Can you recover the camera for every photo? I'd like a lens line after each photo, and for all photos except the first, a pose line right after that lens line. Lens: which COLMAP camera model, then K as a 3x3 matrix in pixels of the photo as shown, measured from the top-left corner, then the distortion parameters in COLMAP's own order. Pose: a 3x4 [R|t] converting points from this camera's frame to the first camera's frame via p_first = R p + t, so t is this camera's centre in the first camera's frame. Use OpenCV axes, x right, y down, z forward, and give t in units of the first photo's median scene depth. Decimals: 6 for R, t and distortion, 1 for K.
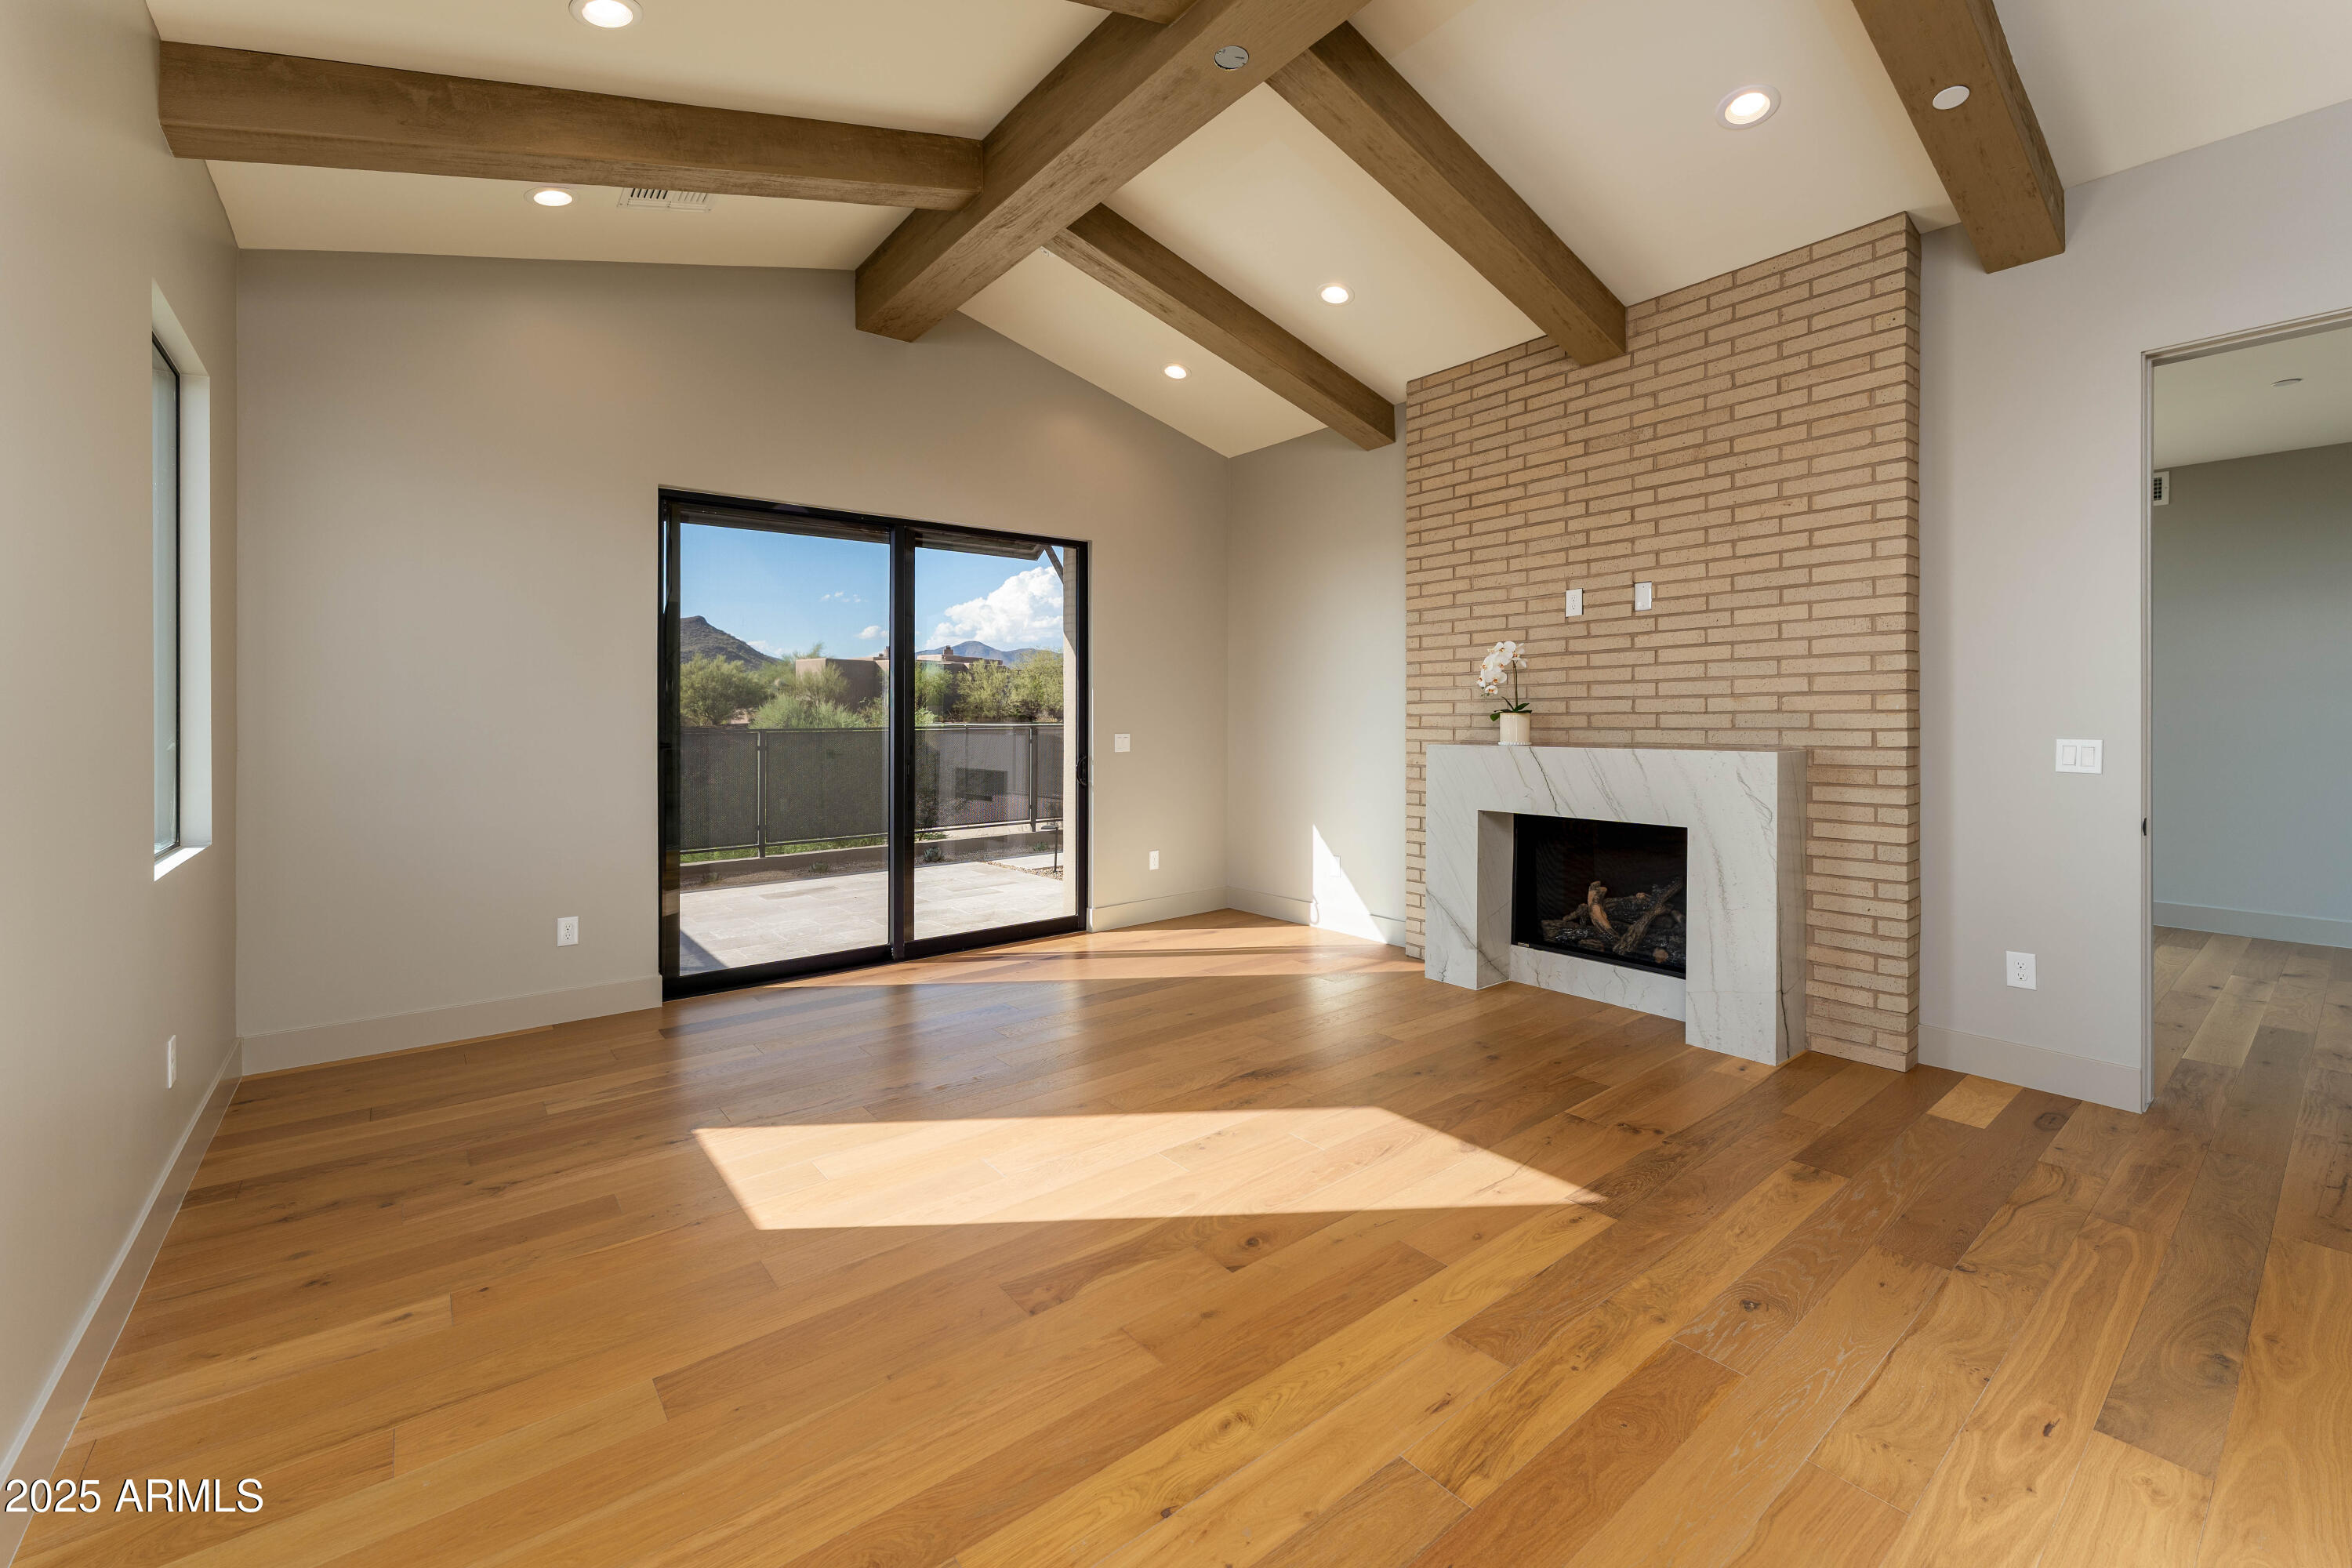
lens RADIAL K [[954.8, 0, 1170.0], [0, 954.8, 719.1], [0, 0, 1]] dist [-0.006550, 0.000834]
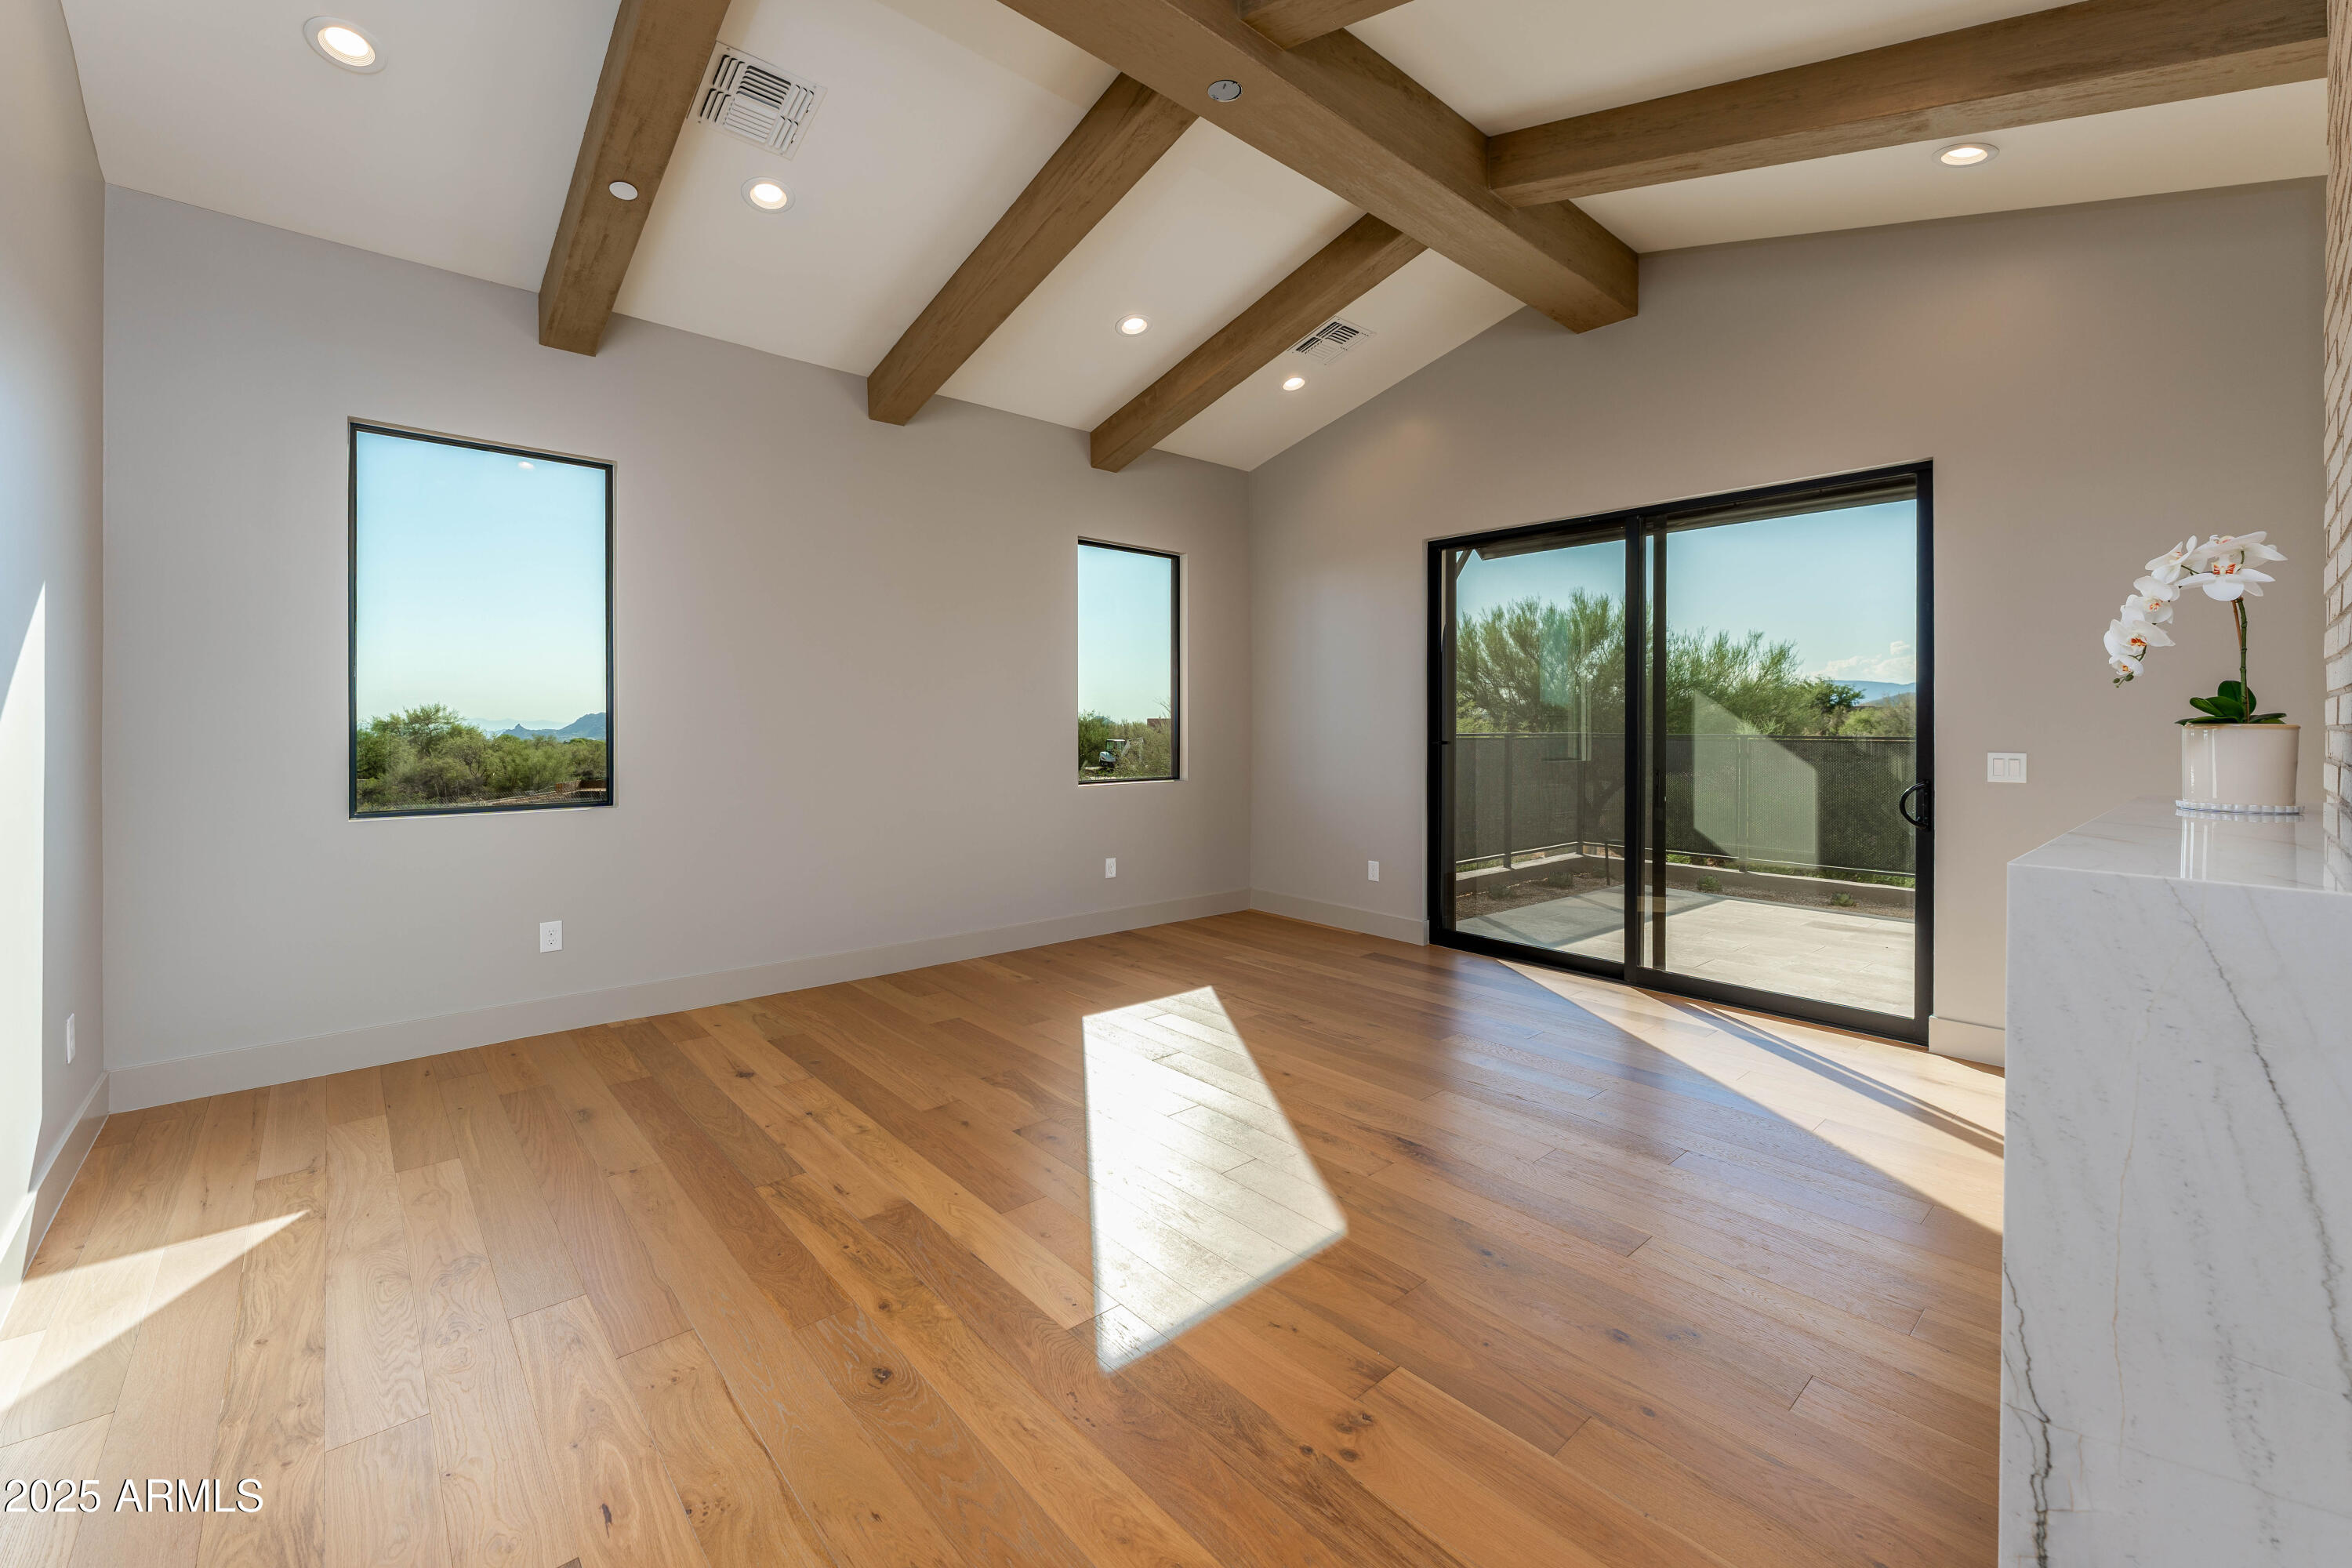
lens RADIAL K [[968.3, 0, 1172.2], [0, 968.3, 711.1], [0, 0, 1]] dist [-0.000207, -0.000421]
pose [[0.055506, -0.002115, -0.998456, 1.516056], [-0.009315, 0.999953, -0.002636, -0.015384], [0.998415, 0.009447, 0.055483, 1.193658]]
